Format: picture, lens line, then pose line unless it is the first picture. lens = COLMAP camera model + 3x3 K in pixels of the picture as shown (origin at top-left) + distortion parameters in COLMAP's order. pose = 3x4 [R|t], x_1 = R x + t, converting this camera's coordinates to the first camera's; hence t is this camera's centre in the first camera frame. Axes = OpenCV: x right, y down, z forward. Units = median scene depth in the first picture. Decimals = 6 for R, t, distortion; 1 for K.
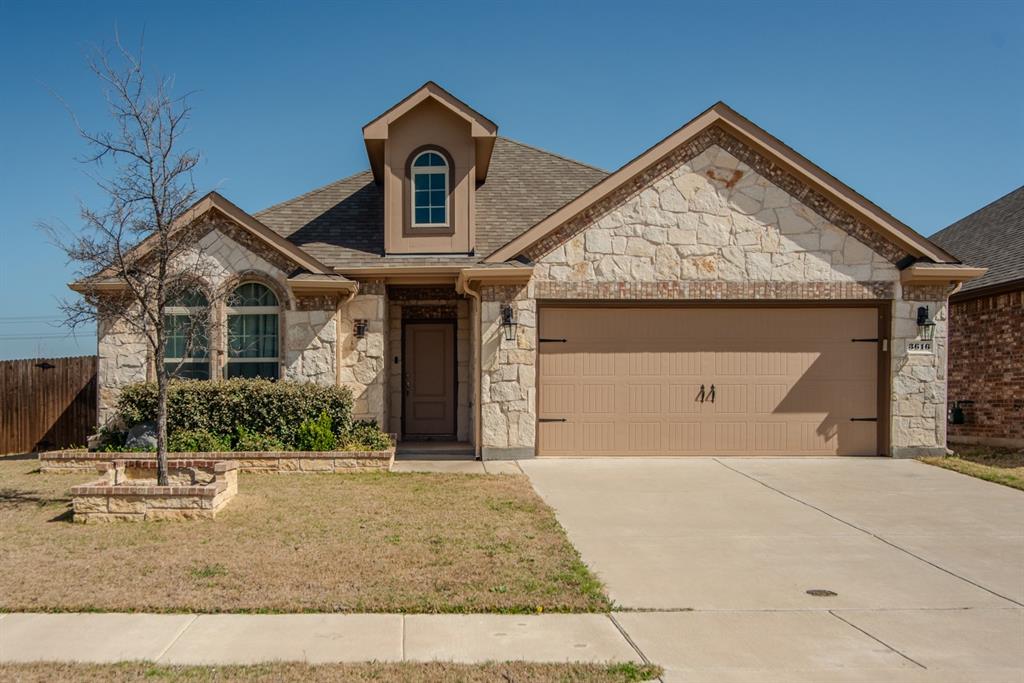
lens RADIAL K [[891.3, 0, 427.3], [0, 891.3, 436.7], [0, 0, 1]] dist [-0.018534, 0.010947]
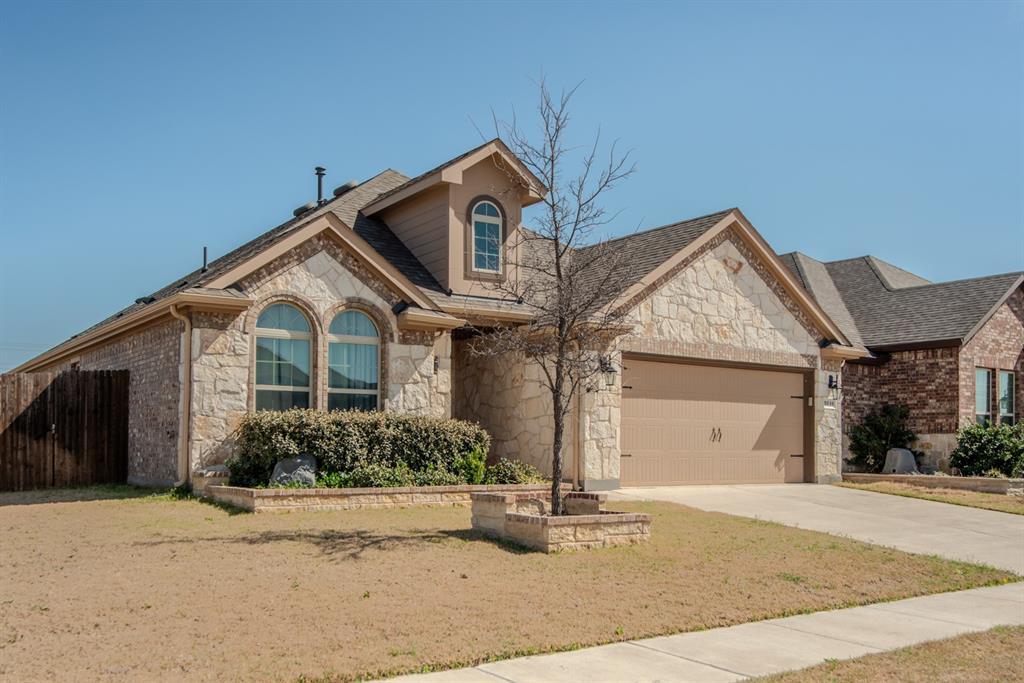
lens RADIAL K [[927.0, 0, 510.7], [0, 927.0, 443.8], [0, 0, 1]] dist [-0.019943, -0.009205]
pose [[0.820802, 0.011612, 0.571095, -0.680783], [0.008317, 0.999444, -0.032276, 0.003741], [-0.571152, 0.031242, 0.820249, 0.099709]]
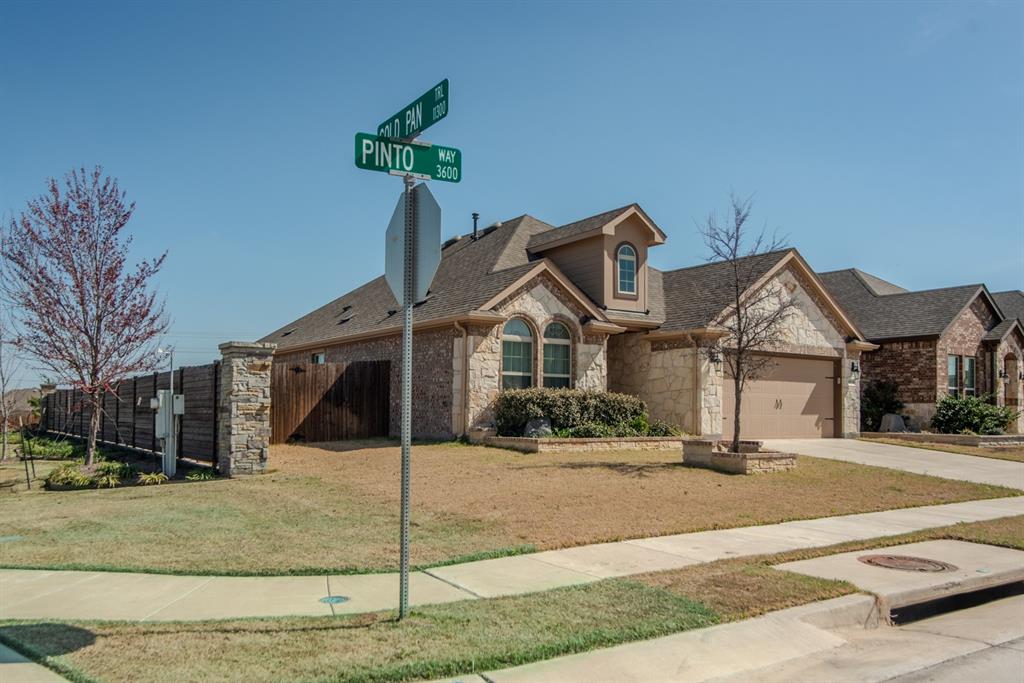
lens RADIAL K [[777.3, 0, 482.3], [0, 777.3, 402.0], [0, 0, 1]] dist [-0.001925, 0.002991]
pose [[0.833427, 0.018285, 0.552327, -1.084097], [0.006351, 0.999070, -0.042657, 0.010952], [-0.552593, 0.039060, 0.832535, 0.017561]]
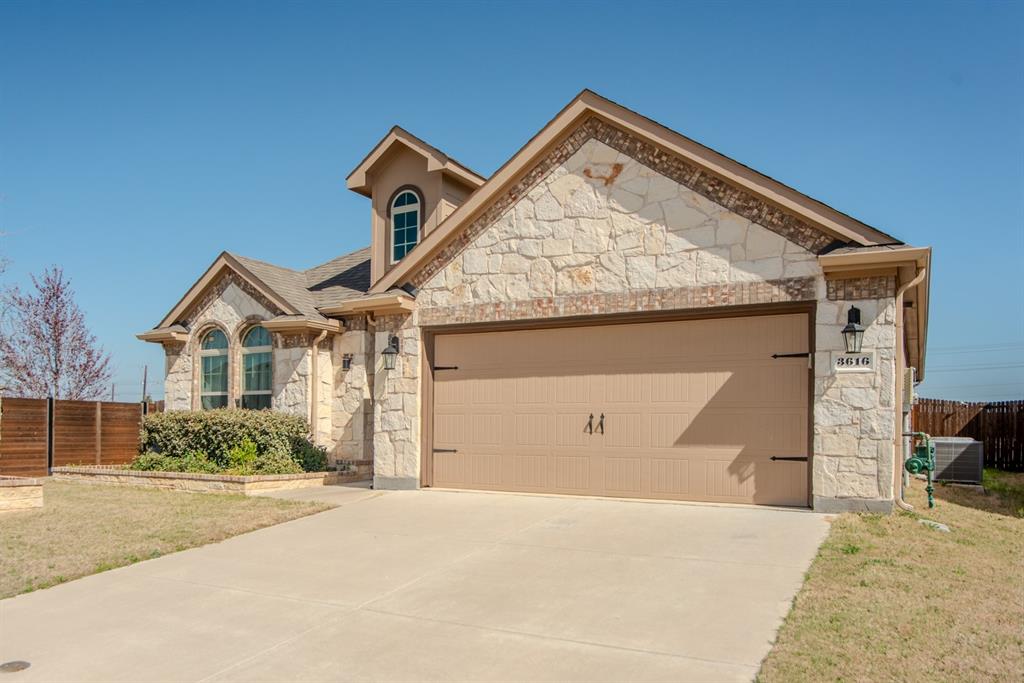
lens RADIAL K [[771.8, 0, 487.5], [0, 771.8, 431.2], [0, 0, 1]] dist [-0.029102, -0.001005]
pose [[0.874454, 0.009847, -0.485008, 0.599343], [-0.025828, 0.999321, -0.026277, -0.019330], [0.484420, 0.035505, 0.874115, 0.300021]]
